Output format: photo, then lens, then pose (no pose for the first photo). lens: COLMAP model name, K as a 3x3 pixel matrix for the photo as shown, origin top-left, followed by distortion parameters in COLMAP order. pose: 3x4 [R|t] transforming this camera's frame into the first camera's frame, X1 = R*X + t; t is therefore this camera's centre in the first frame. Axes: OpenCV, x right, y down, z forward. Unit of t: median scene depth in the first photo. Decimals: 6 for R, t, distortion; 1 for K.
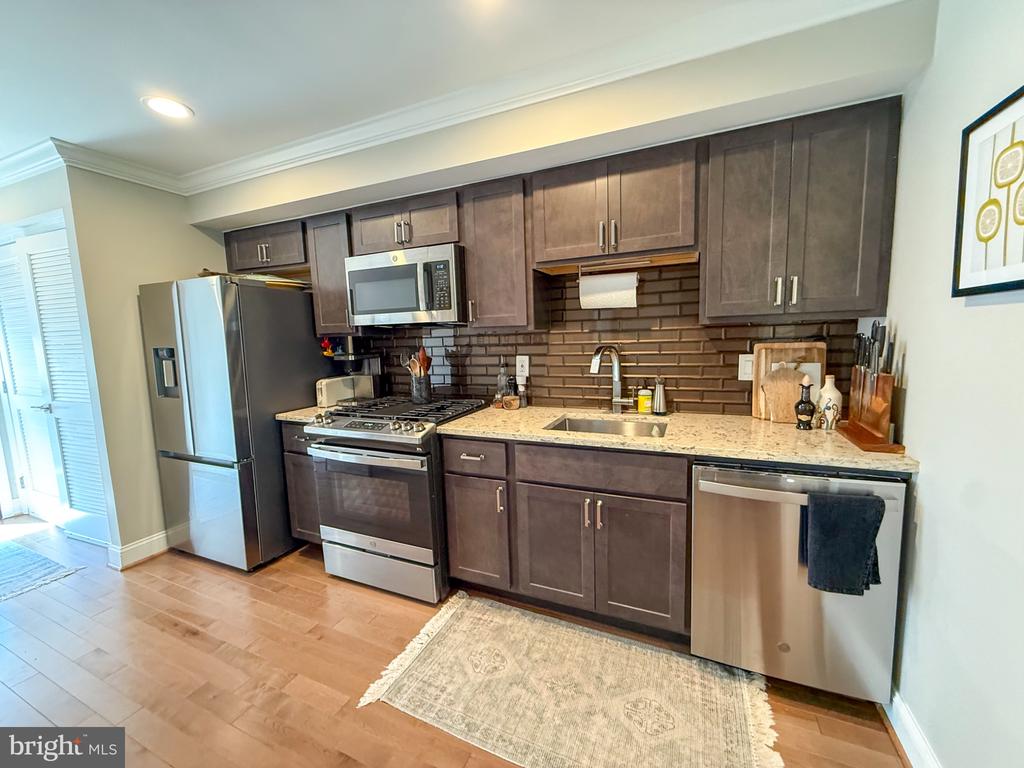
lens RADIAL K [[410.9, 0, 512.0], [0, 410.9, 384.0], [0, 0, 1]] dist [-0.000665, 0.000436]
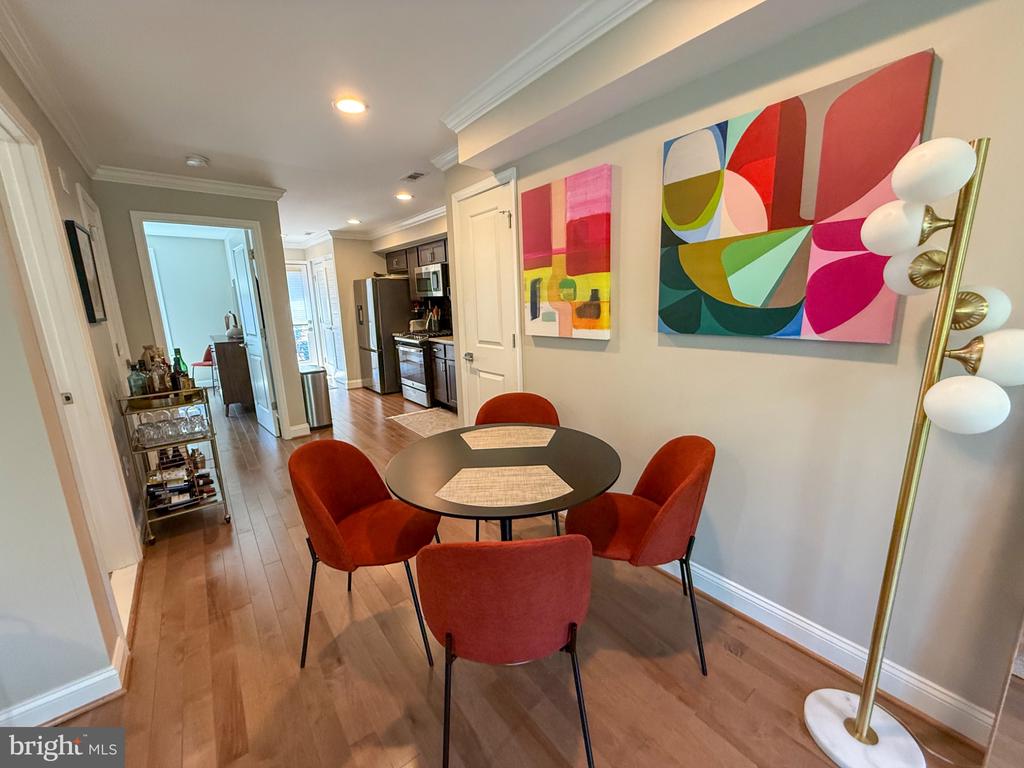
lens RADIAL K [[410.9, 0, 512.0], [0, 410.9, 384.0], [0, 0, 1]] dist [-0.000665, 0.000436]
pose [[0.881702, 0.102656, -0.460503, 1.276298], [-0.055514, 0.991835, 0.114812, 0.054691], [0.468529, -0.075665, 0.880202, -0.887969]]
